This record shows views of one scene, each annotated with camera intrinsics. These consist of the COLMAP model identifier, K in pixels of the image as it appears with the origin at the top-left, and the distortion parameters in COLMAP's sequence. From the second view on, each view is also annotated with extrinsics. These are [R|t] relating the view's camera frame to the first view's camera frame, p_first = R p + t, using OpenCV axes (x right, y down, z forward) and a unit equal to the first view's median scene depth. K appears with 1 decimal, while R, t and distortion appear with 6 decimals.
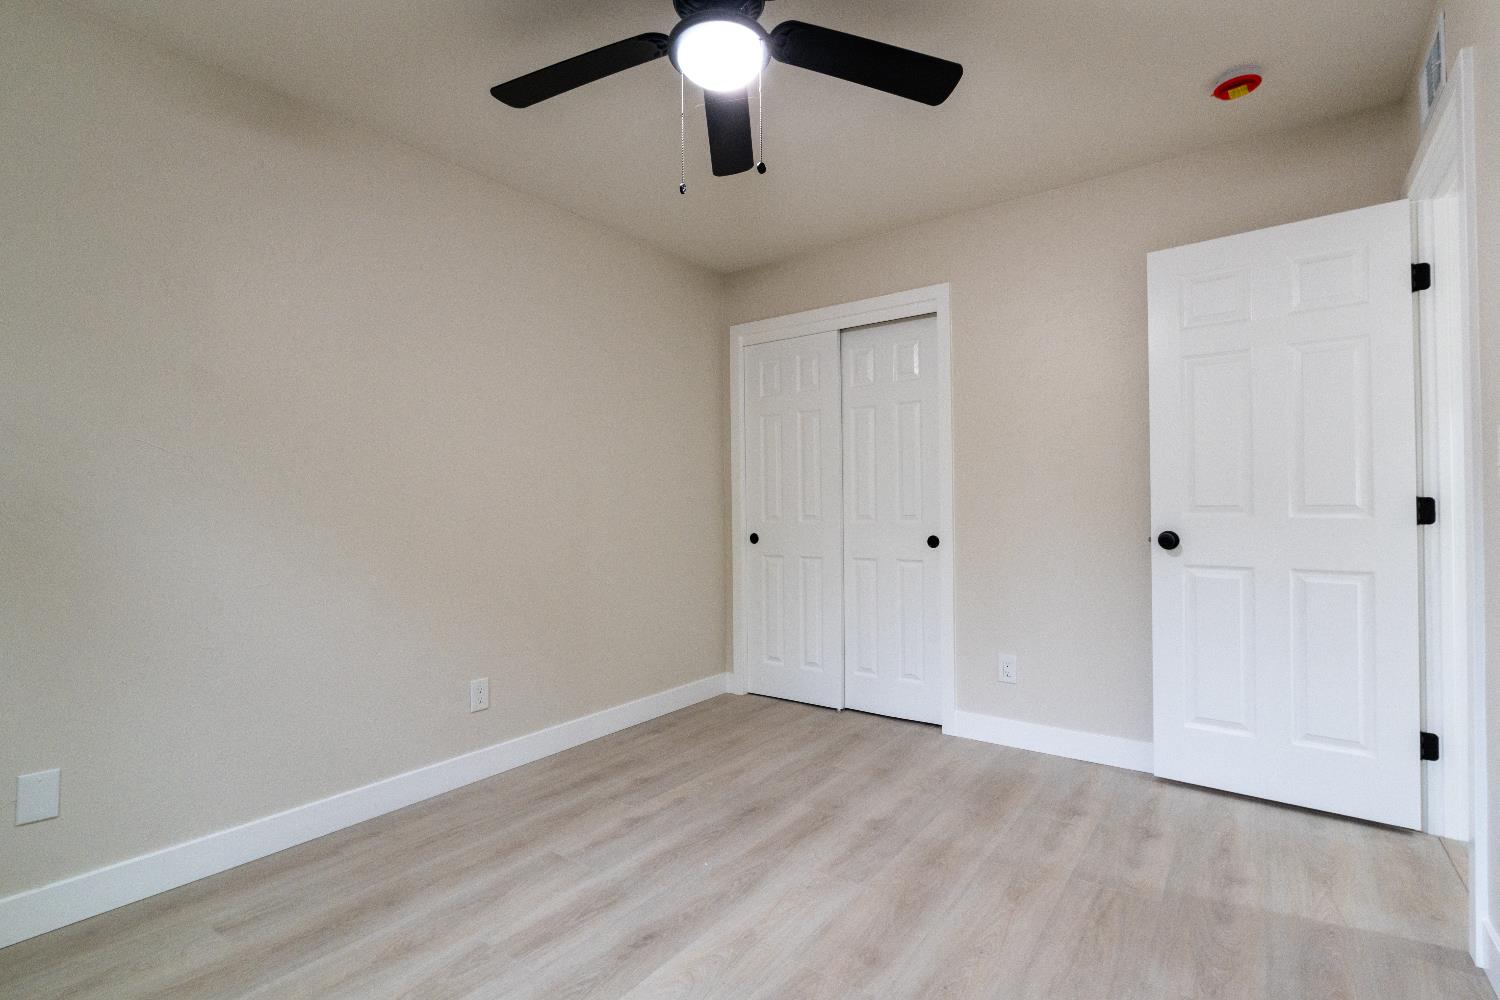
lens RADIAL K [[680.2, 0, 733.5], [0, 680.2, 501.6], [0, 0, 1]] dist [-0.009761, 0.001114]
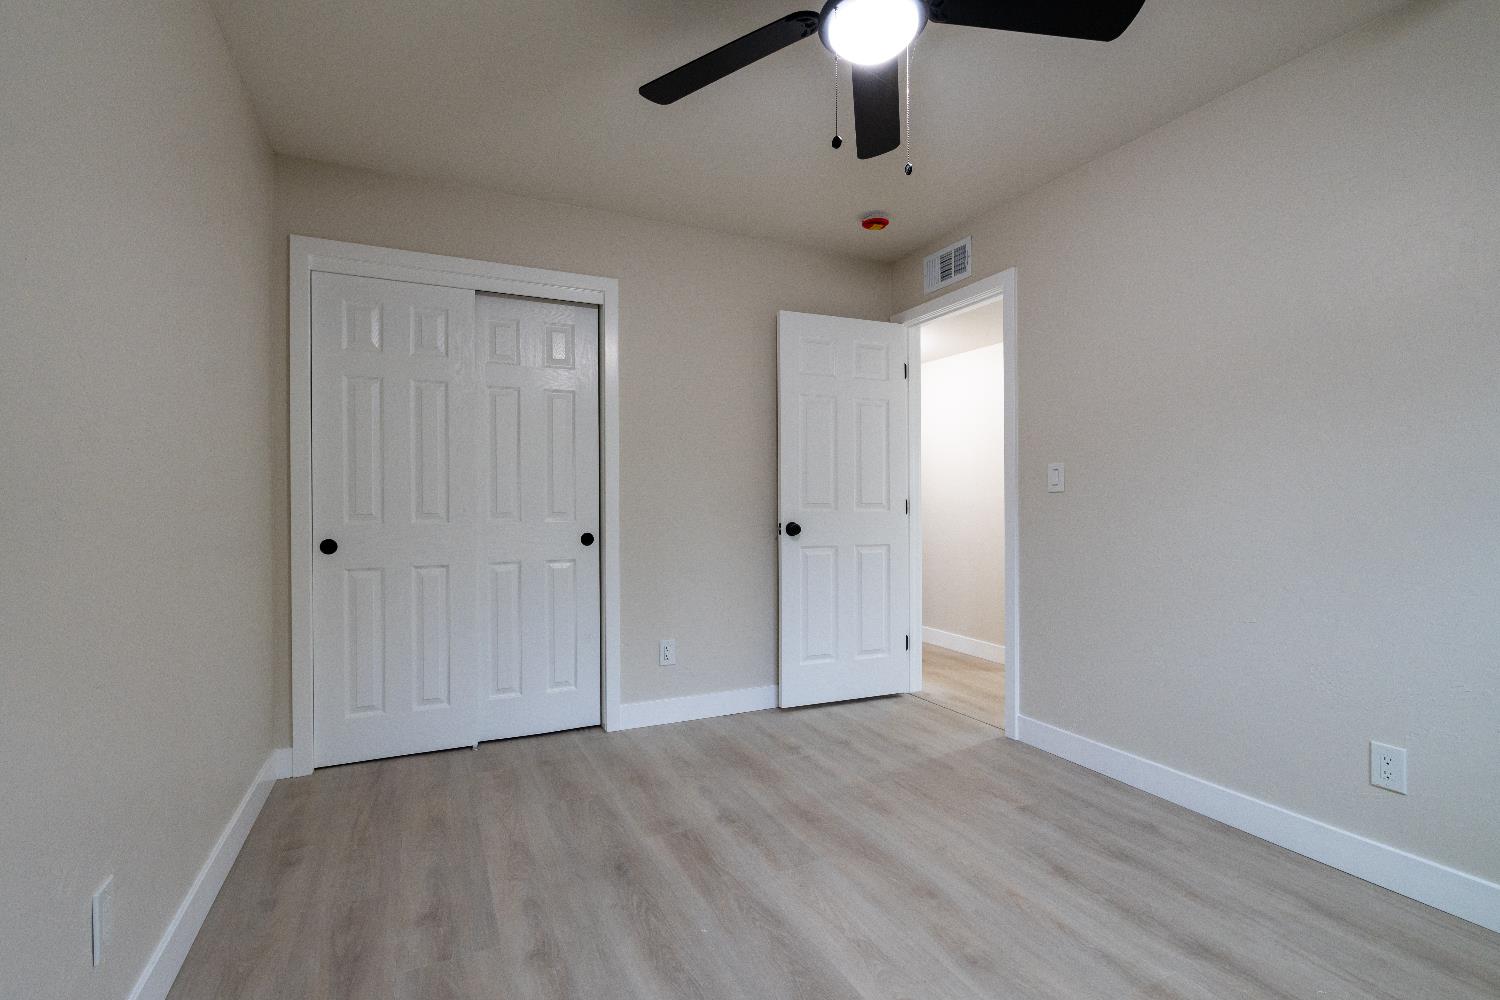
lens RADIAL K [[680.2, 0, 733.5], [0, 680.2, 501.6], [0, 0, 1]] dist [-0.009761, 0.001114]
pose [[0.480756, 0.009685, 0.876801, -0.567347], [-0.009238, 0.999939, -0.005979, 0.011346], [-0.876805, -0.005226, 0.480817, 0.432736]]
